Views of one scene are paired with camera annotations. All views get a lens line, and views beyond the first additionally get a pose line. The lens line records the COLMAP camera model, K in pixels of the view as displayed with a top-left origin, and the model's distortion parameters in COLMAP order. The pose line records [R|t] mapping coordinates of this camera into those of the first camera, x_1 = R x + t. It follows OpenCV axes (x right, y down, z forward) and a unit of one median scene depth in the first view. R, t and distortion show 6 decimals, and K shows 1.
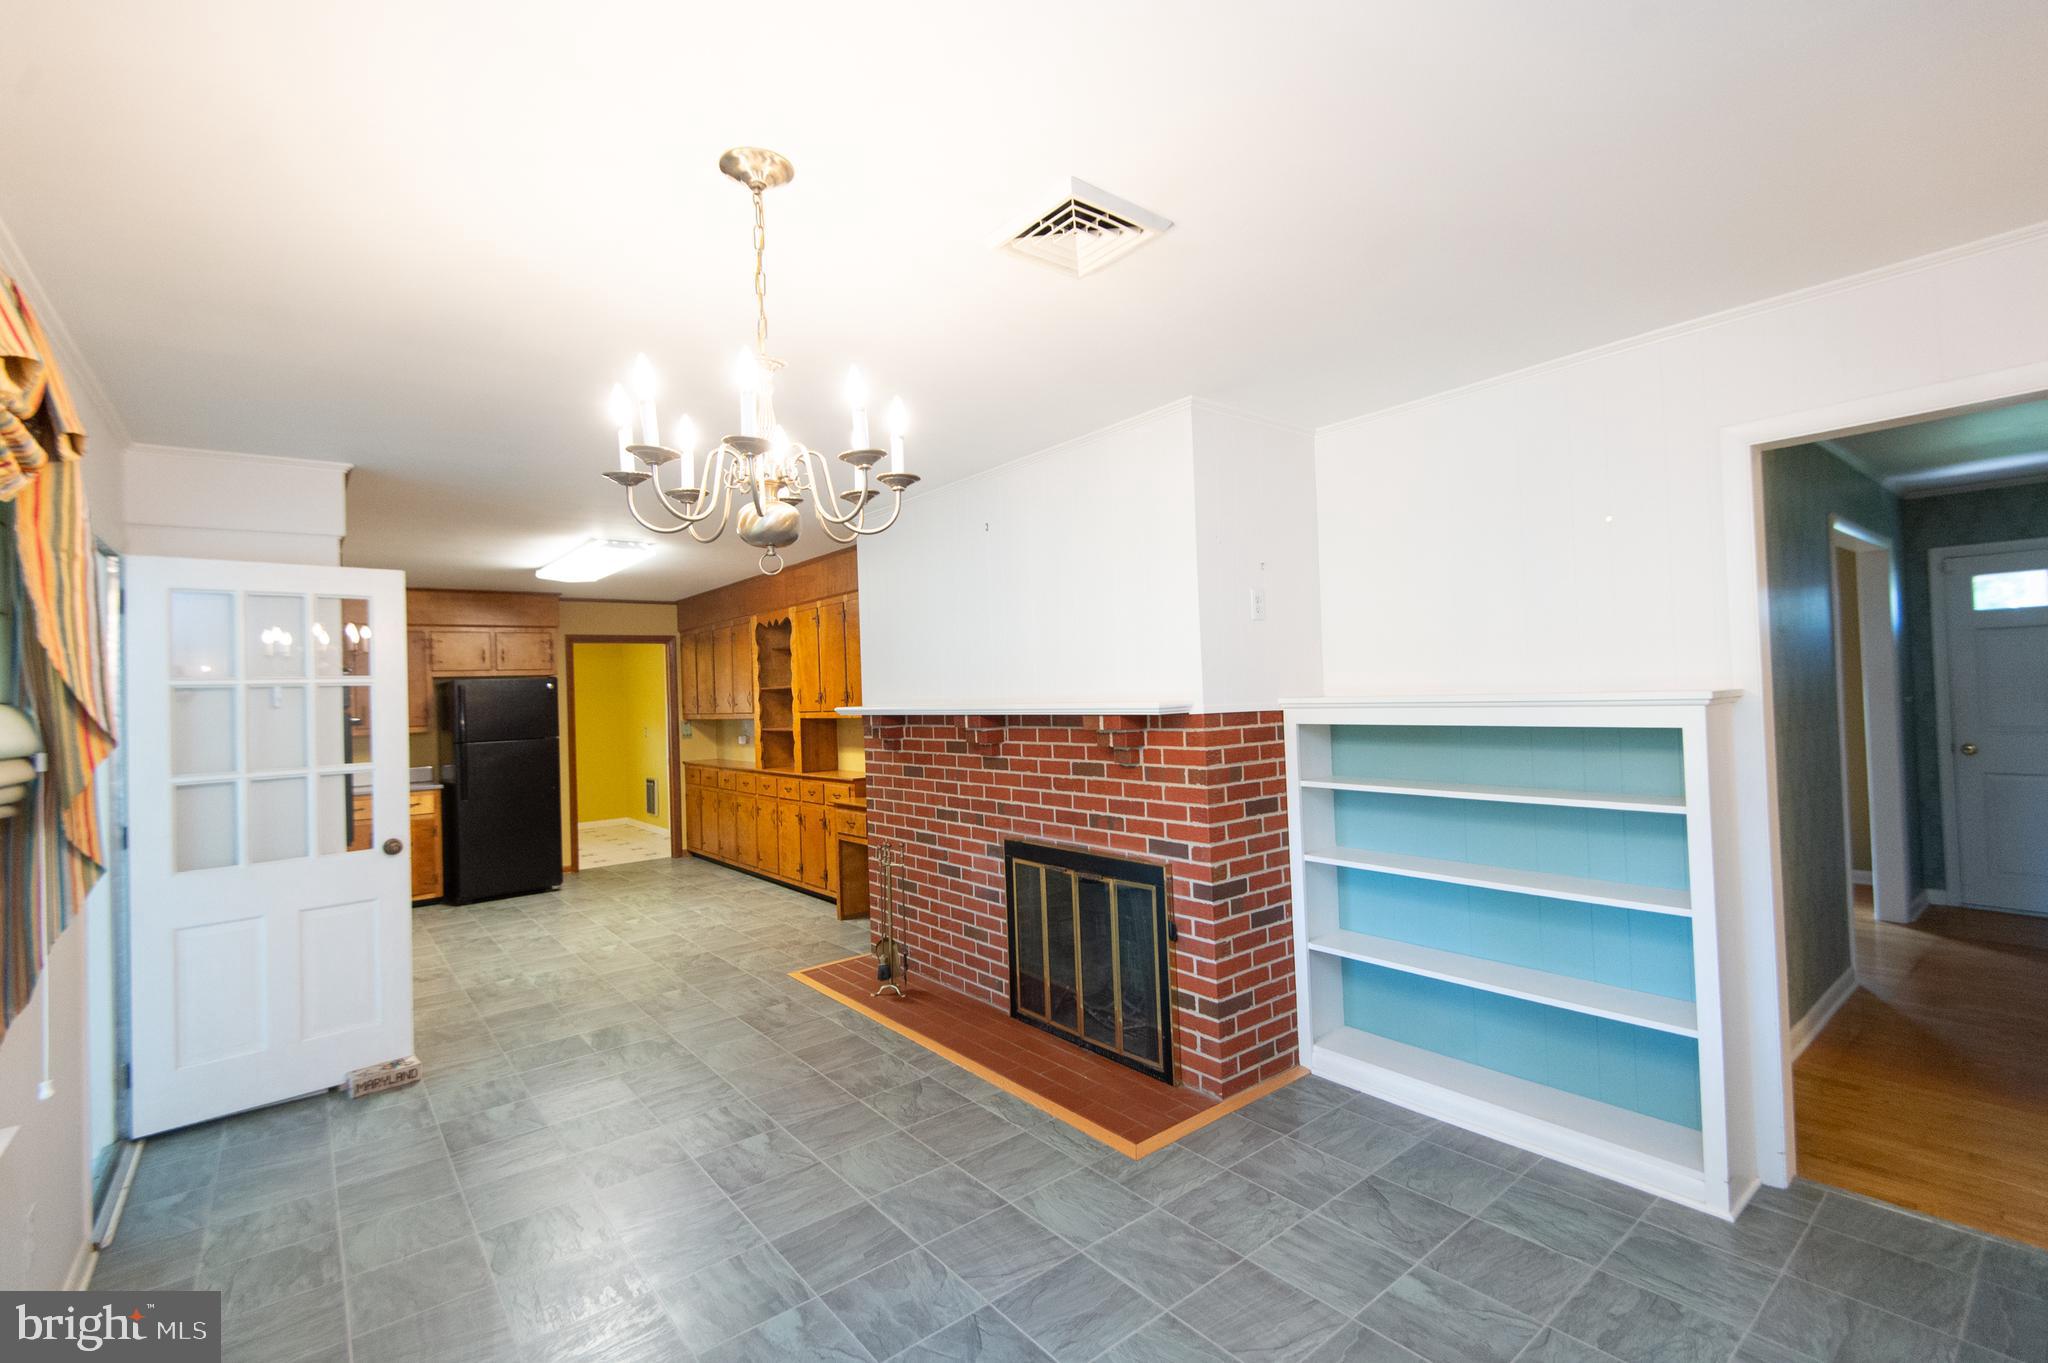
lens RADIAL K [[918.5, 0, 1019.2], [0, 918.5, 679.9], [0, 0, 1]] dist [0.030949, -0.000520]
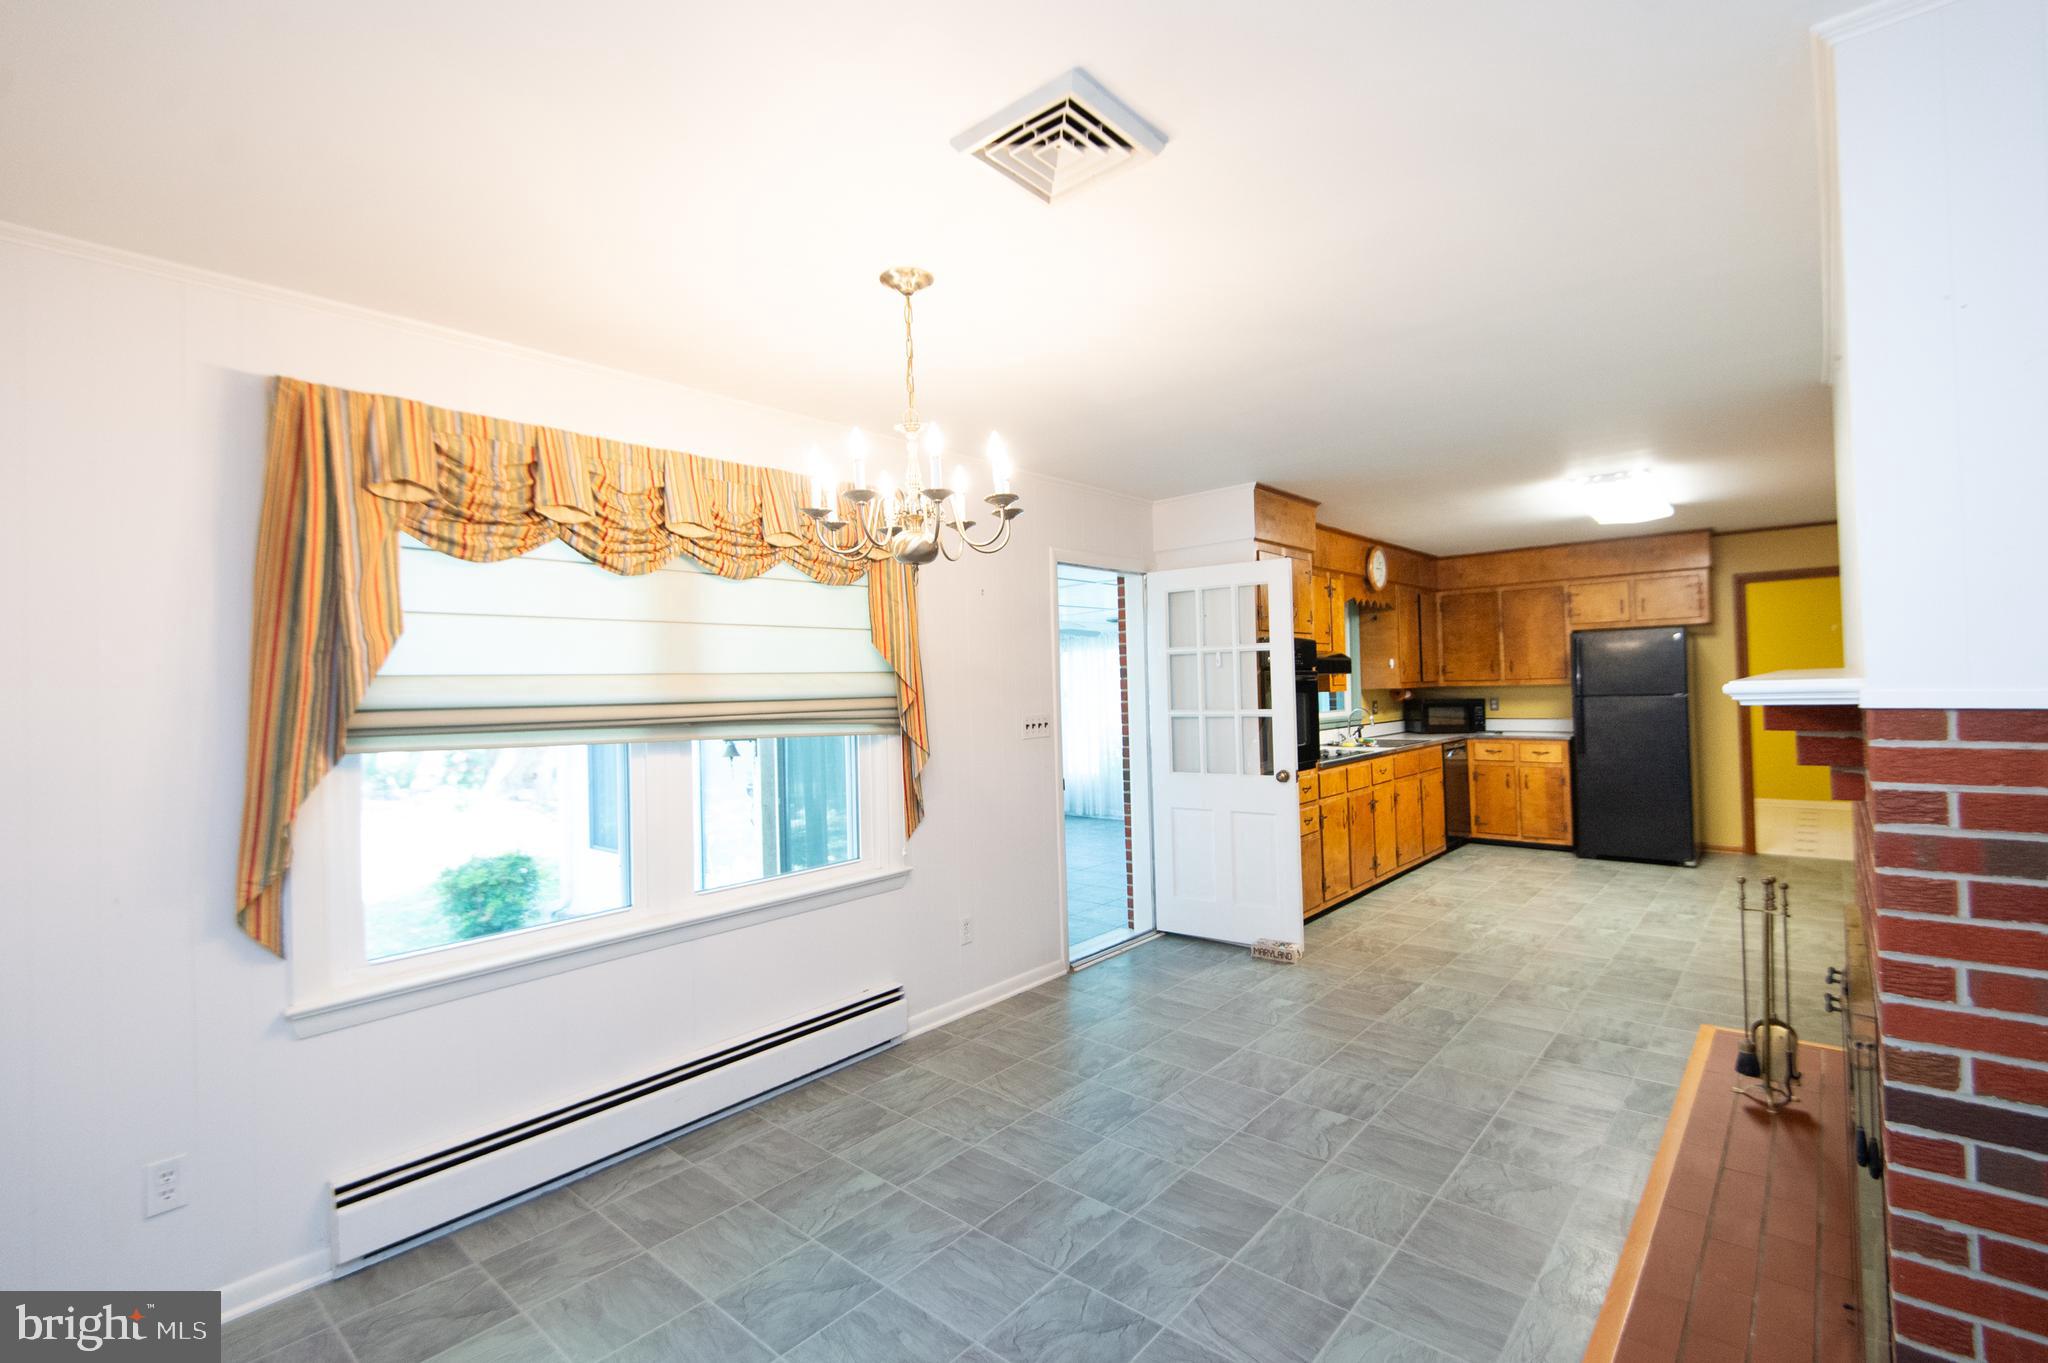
lens RADIAL K [[918.5, 0, 1019.2], [0, 918.5, 679.9], [0, 0, 1]] dist [0.030949, -0.000520]
pose [[0.181779, 0.025021, -0.983021, 0.518785], [0.036812, 0.998802, 0.032230, -0.007811], [0.982650, -0.042046, 0.180640, 0.439807]]
